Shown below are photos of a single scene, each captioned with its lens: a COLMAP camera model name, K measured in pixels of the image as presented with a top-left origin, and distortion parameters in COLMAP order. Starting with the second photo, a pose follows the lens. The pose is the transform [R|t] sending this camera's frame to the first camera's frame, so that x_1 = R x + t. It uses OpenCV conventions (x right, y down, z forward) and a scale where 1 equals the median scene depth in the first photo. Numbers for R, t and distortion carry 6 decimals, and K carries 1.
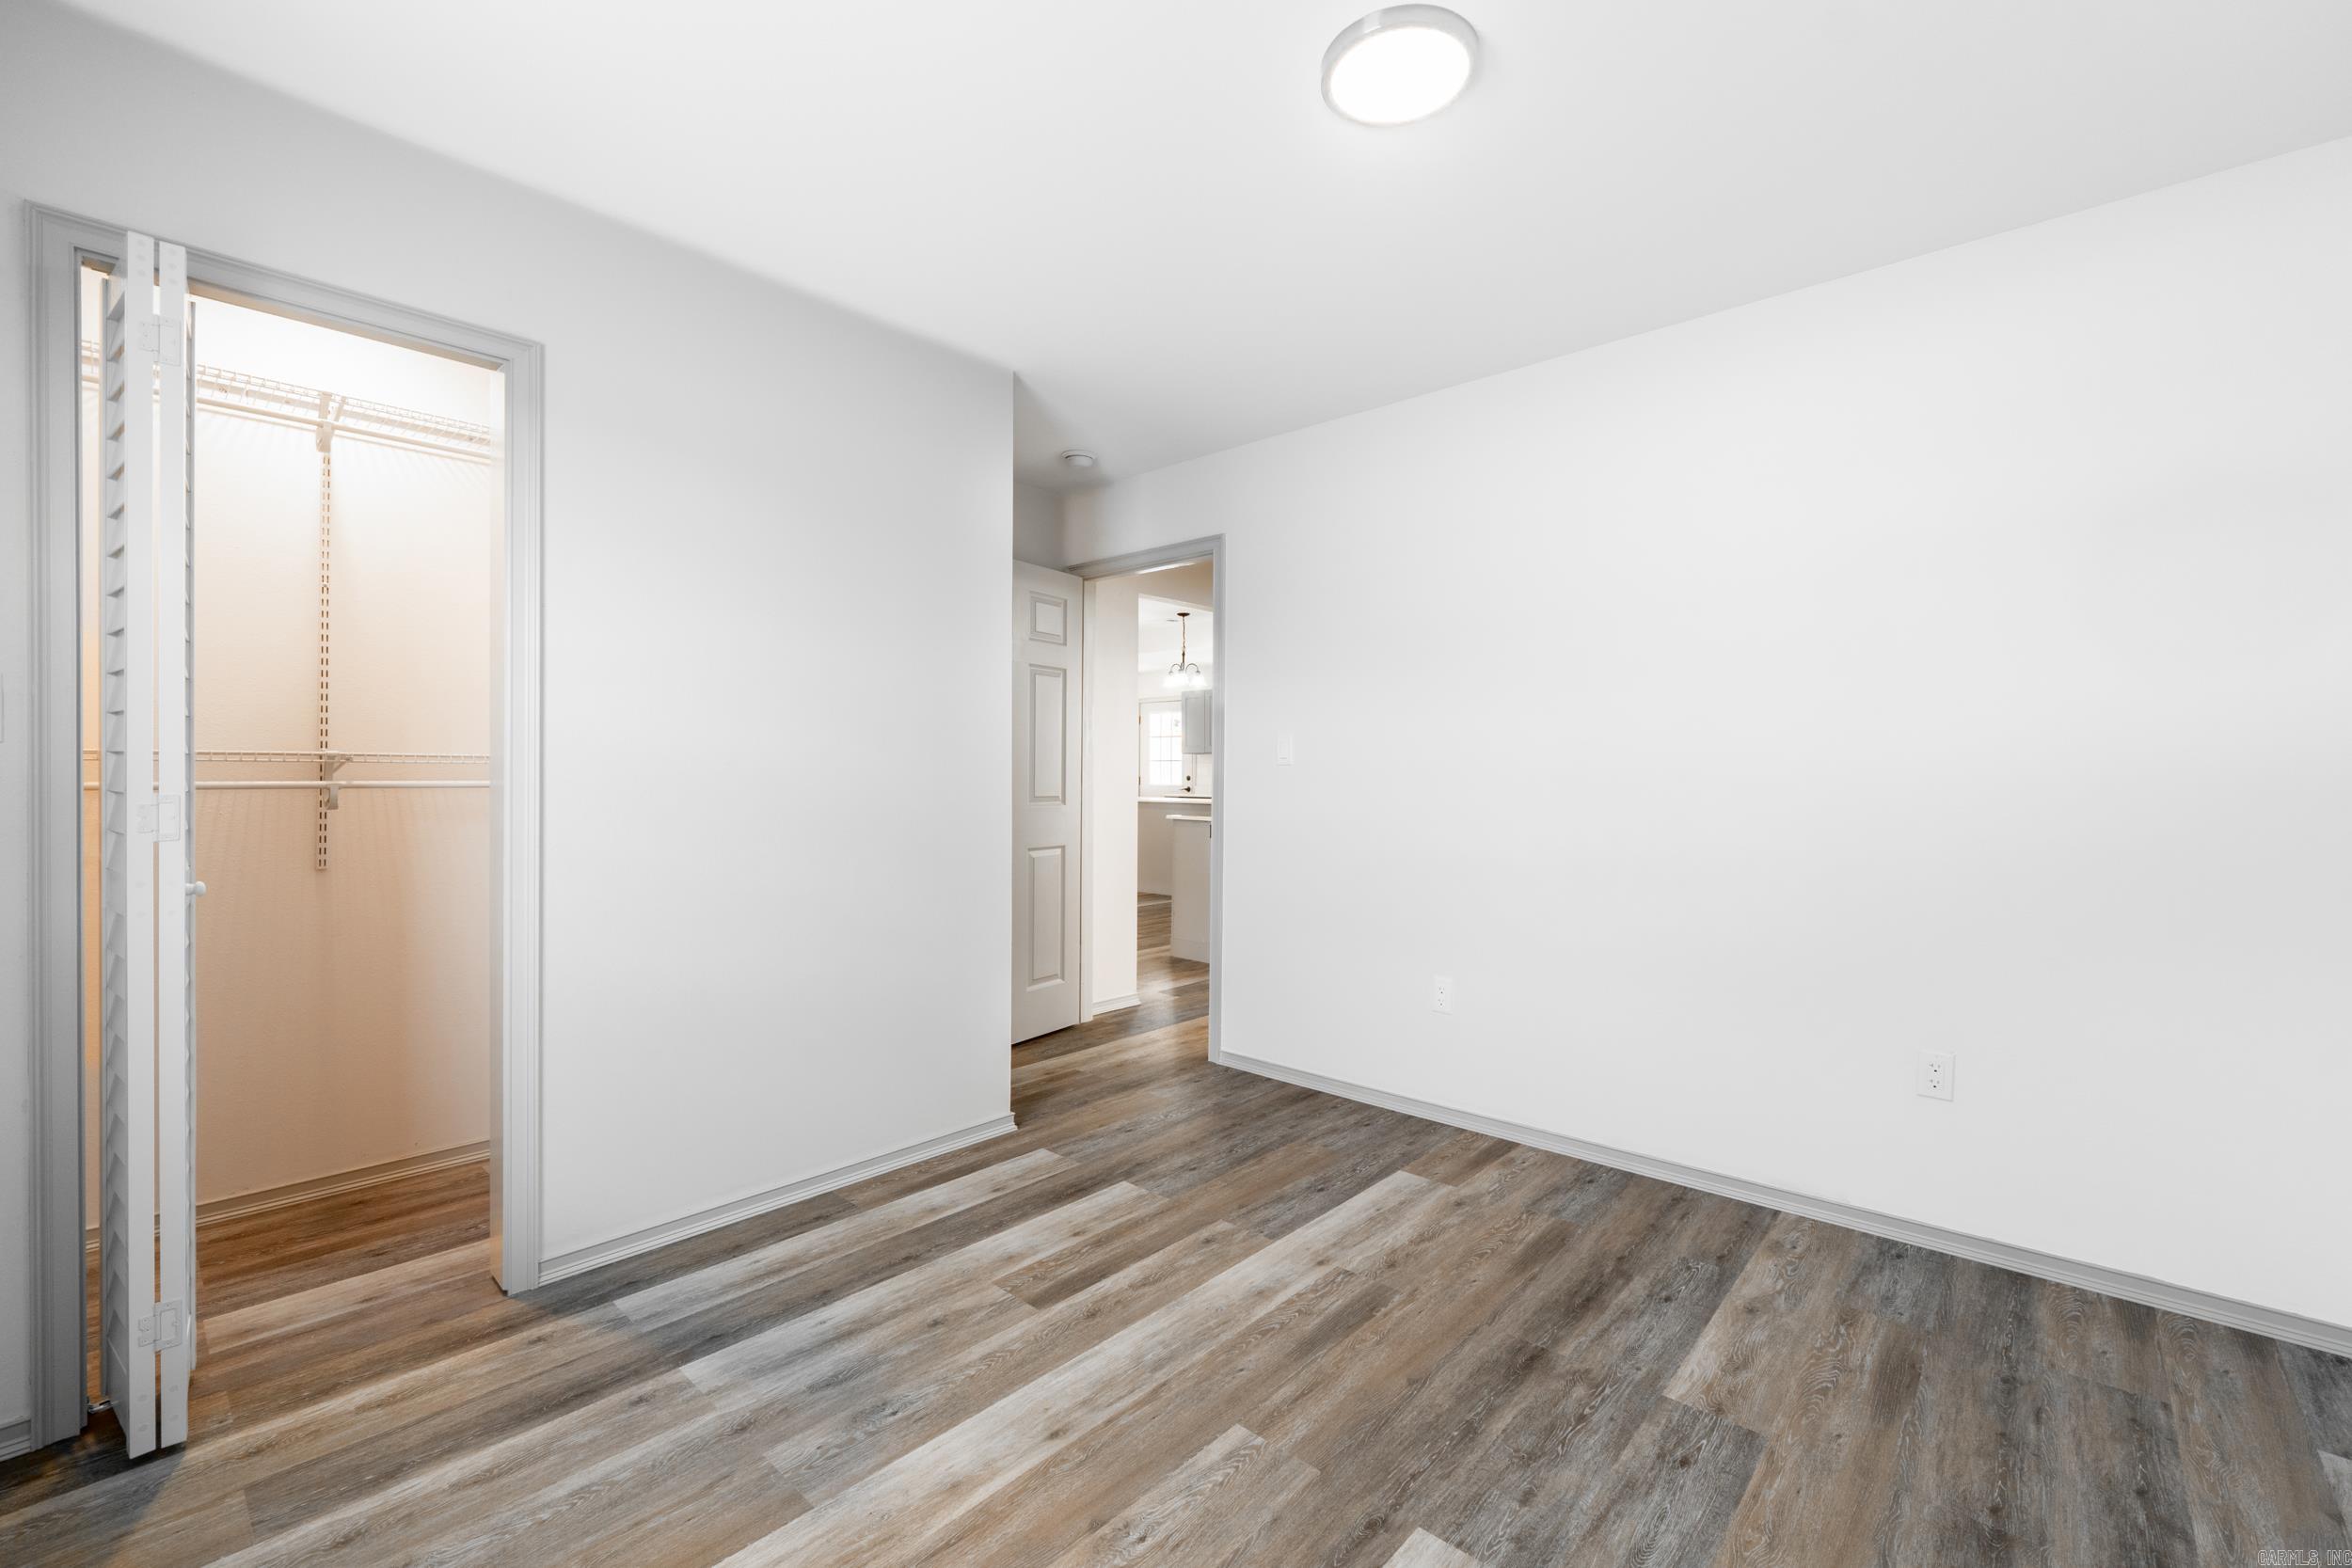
lens RADIAL K [[968.0, 0, 1181.9], [0, 968.0, 780.4], [0, 0, 1]] dist [0.002195, -0.001480]
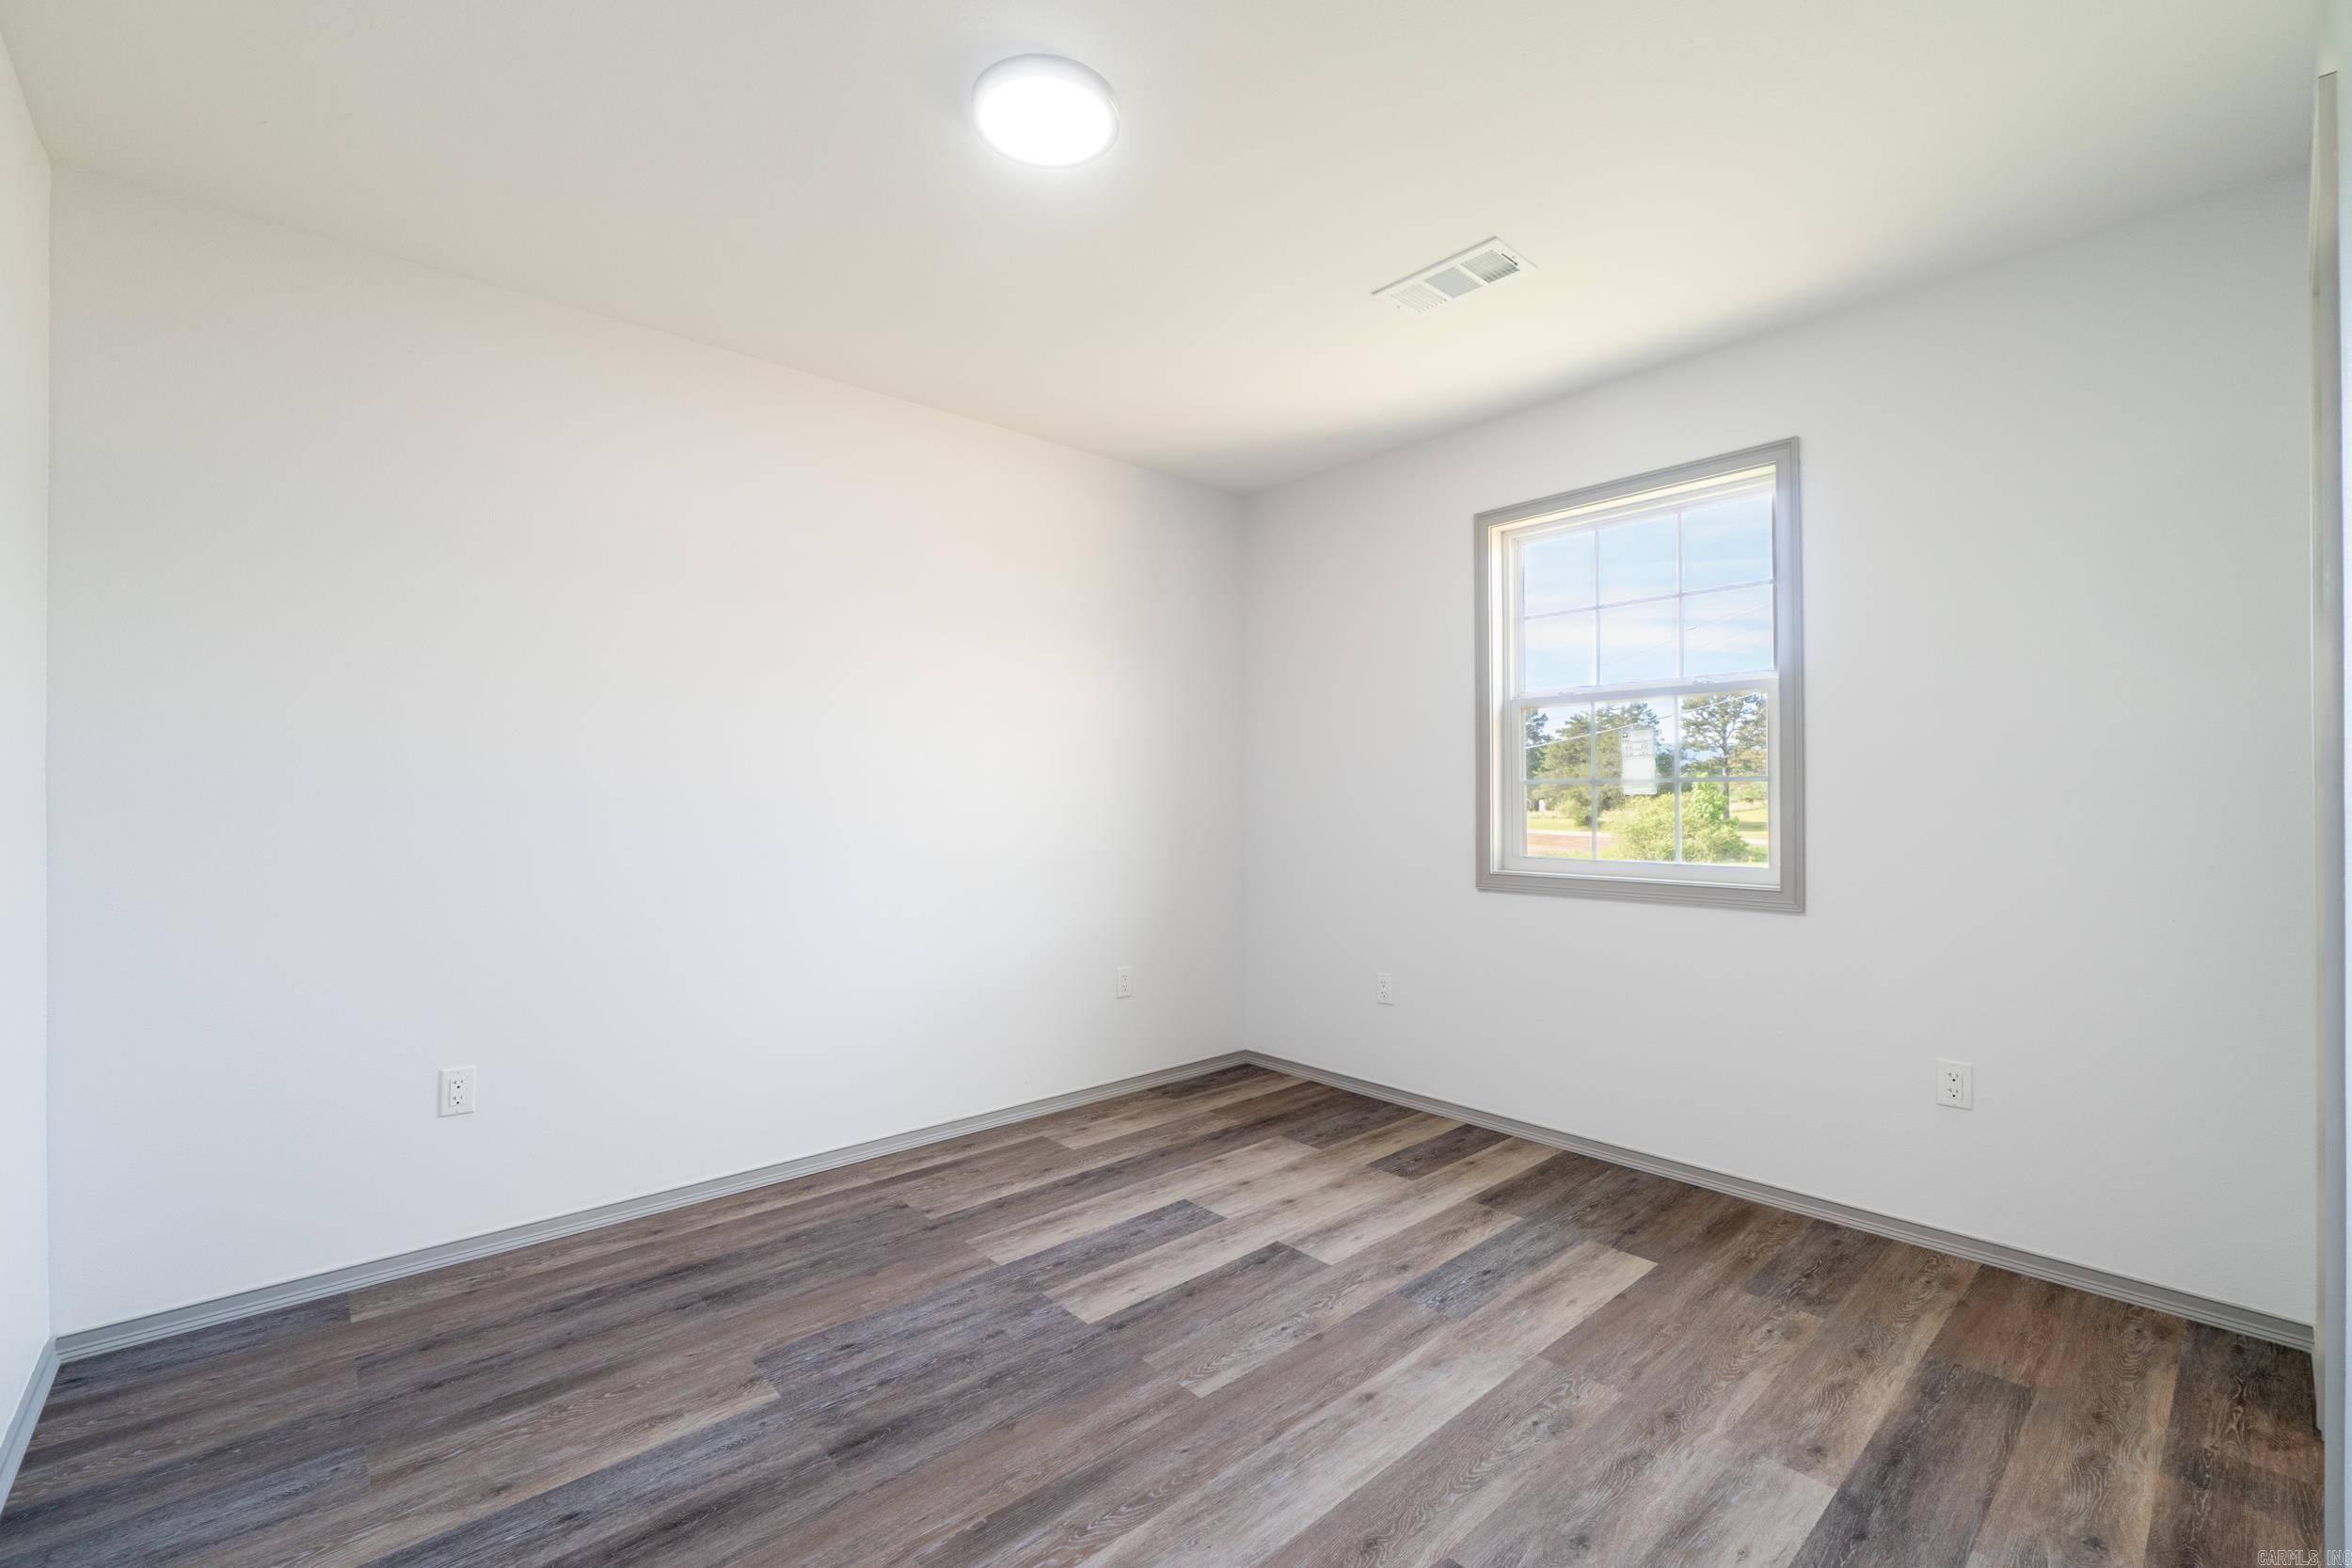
lens RADIAL K [[968.0, 0, 1184.3], [0, 968.0, 789.7], [0, 0, 1]] dist [0.002195, -0.001480]
pose [[-0.995000, -0.006679, 0.099649, -0.026134], [-0.006662, 0.999978, 0.000505, -0.010366], [-0.099650, -0.000162, -0.995023, 1.995163]]
